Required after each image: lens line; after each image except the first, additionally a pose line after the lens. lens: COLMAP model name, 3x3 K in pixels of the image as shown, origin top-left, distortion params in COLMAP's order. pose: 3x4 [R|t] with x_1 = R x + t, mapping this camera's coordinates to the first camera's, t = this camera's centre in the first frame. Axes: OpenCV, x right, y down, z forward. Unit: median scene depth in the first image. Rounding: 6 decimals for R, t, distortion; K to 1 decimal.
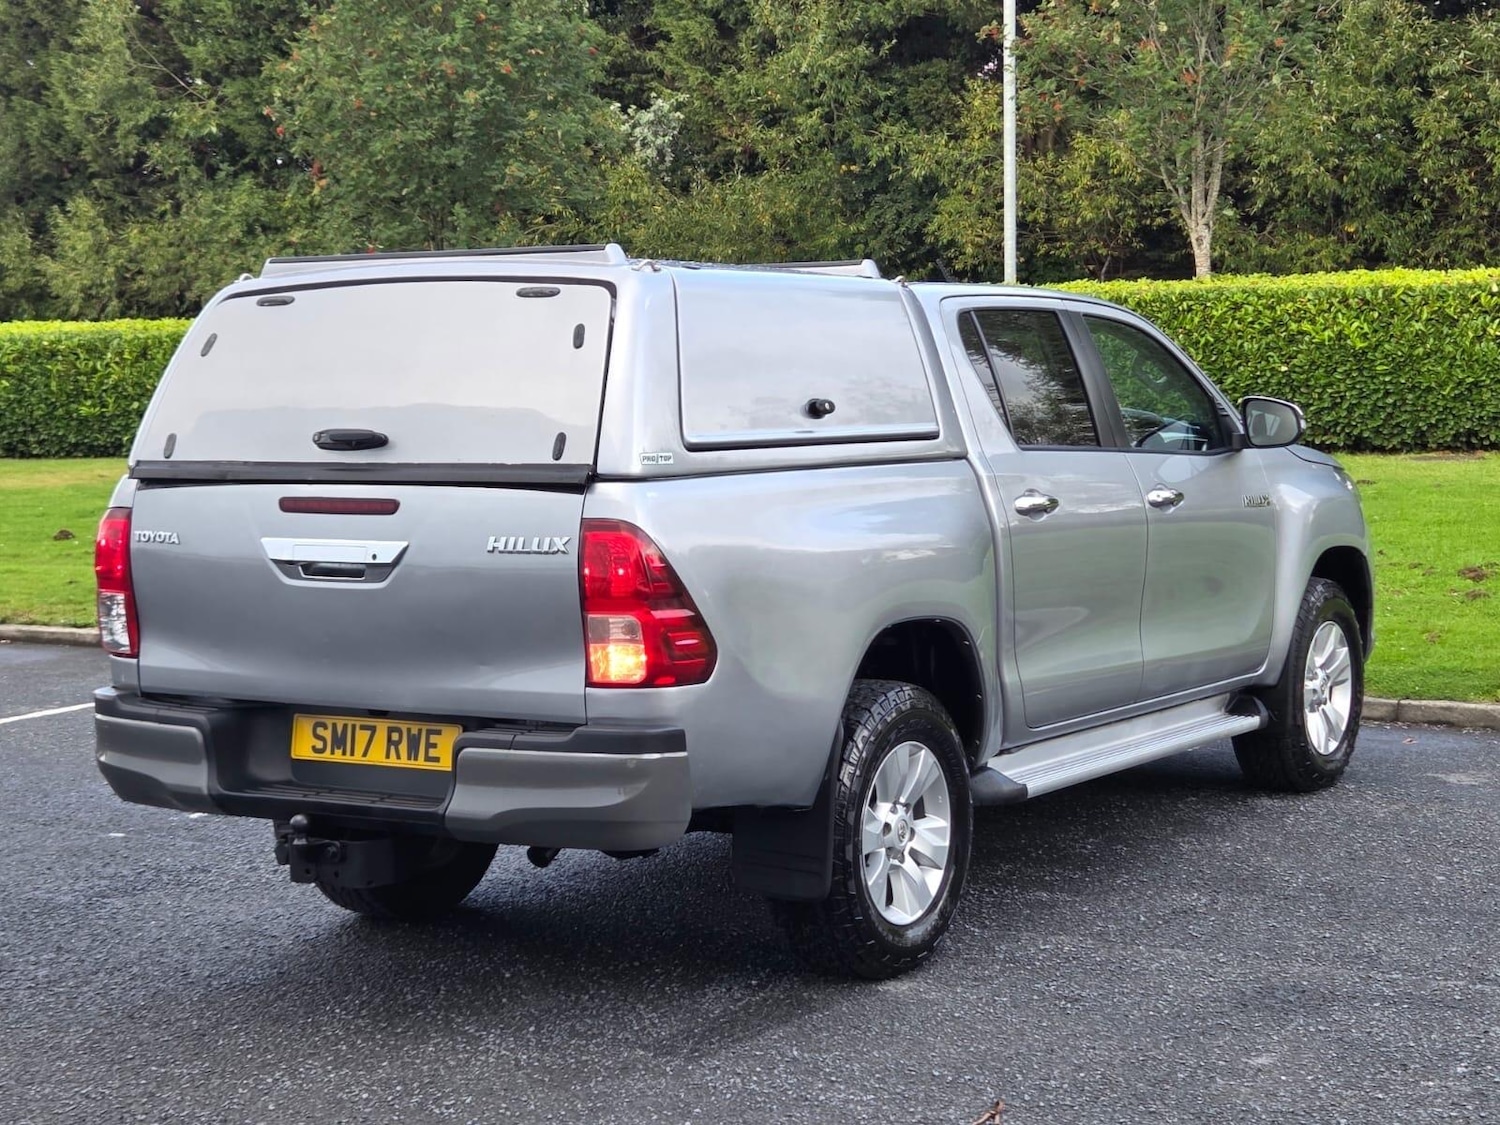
lens RADIAL K [[2736.0, 0, 741.9], [0, 2736.0, 561.5], [0, 0, 1]] dist [0.122235, -0.221058]
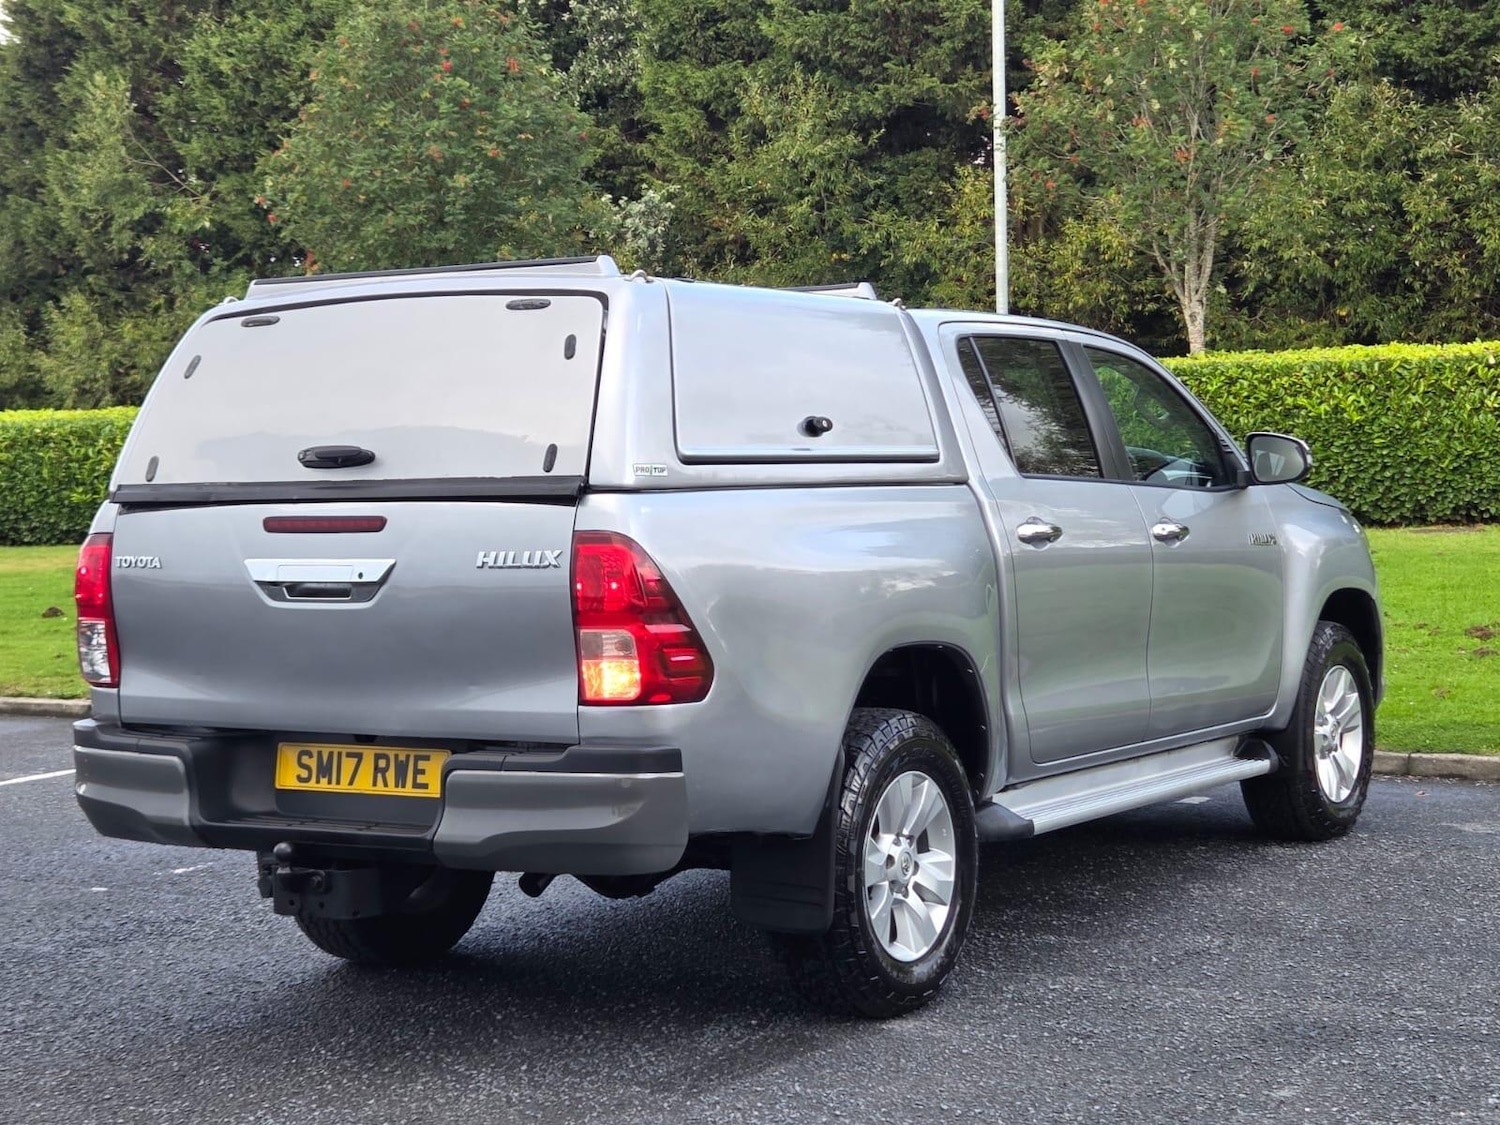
lens RADIAL K [[2733.8, 0, 716.0], [0, 2733.8, 535.7], [0, 0, 1]] dist [0.118734, -0.227156]
pose [[0.999959, -0.006303, -0.006576, -0.001057], [0.005987, 0.998879, -0.046966, 0.020251], [0.006865, 0.046924, 0.998875, 0.019967]]
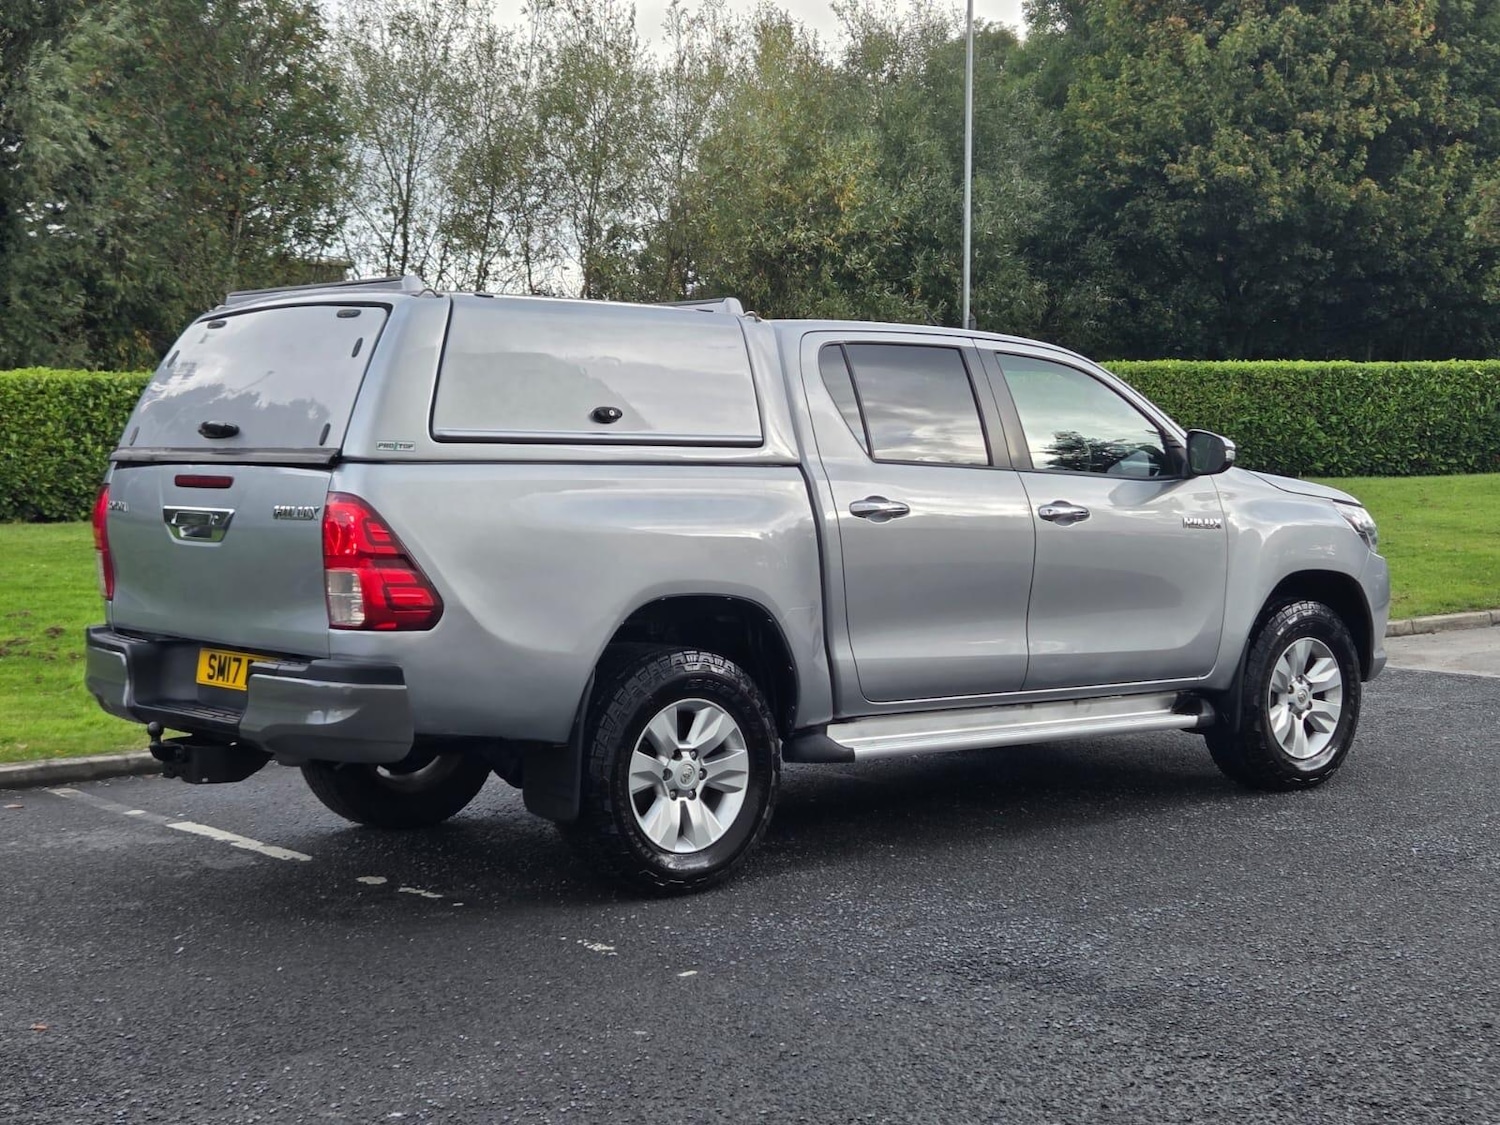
lens RADIAL K [[2358.0, 0, 743.1], [0, 2358.0, 587.5], [0, 0, 1]] dist [0.093418, -0.103335]
pose [[0.955513, 0.038353, -0.292445, 0.277118], [-0.041762, 0.999113, -0.005421, 0.016208], [0.291978, 0.017393, 0.956267, 0.018940]]
